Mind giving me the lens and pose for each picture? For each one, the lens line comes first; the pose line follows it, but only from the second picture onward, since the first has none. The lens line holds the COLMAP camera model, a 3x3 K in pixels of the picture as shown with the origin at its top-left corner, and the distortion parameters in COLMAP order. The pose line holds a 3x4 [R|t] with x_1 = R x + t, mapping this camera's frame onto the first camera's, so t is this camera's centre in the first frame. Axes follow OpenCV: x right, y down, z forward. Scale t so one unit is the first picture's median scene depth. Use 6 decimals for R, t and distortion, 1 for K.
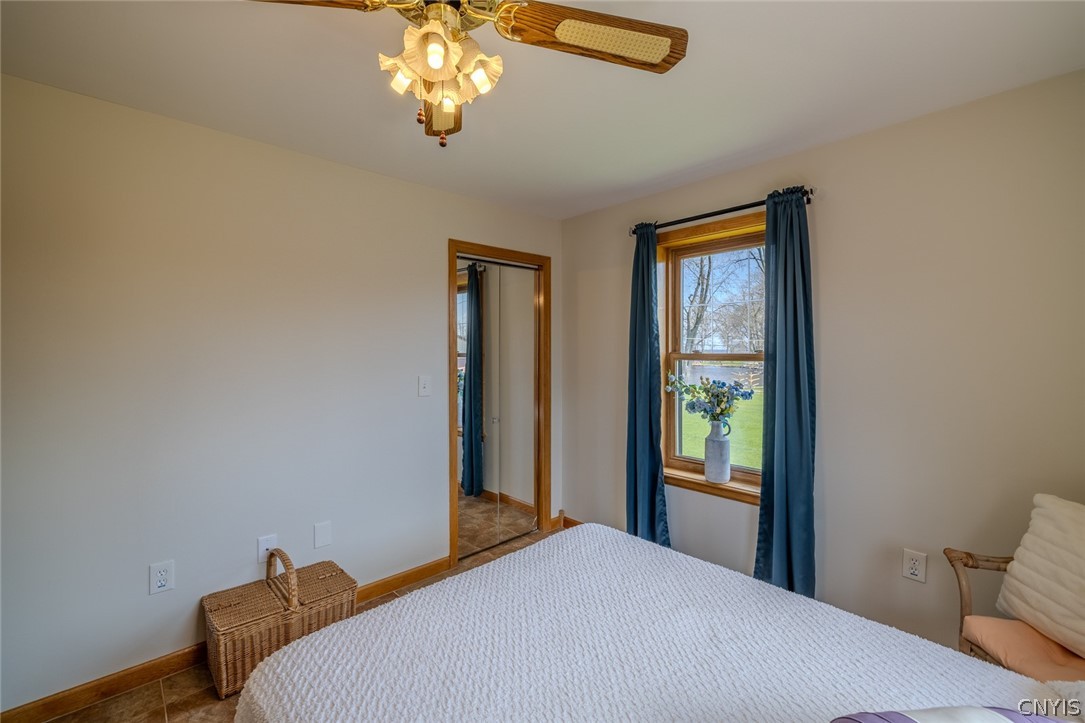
lens RADIAL K [[456.0, 0, 538.7], [0, 456.0, 354.0], [0, 0, 1]] dist [-0.000619, -0.000323]
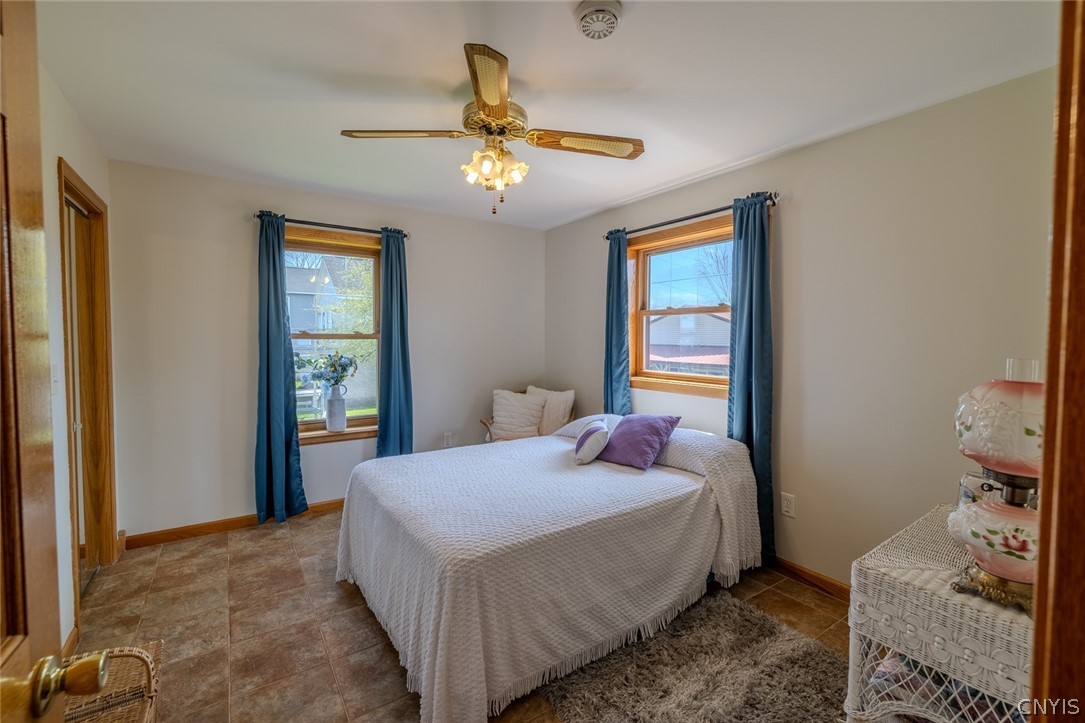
lens RADIAL K [[456.0, 0, 538.7], [0, 456.0, 354.0], [0, 0, 1]] dist [-0.000619, -0.000323]
pose [[0.110839, -0.031586, 0.993336, -0.850162], [-0.002534, 0.999483, 0.032064, 0.014354], [-0.993835, -0.006071, 0.110702, 0.288614]]
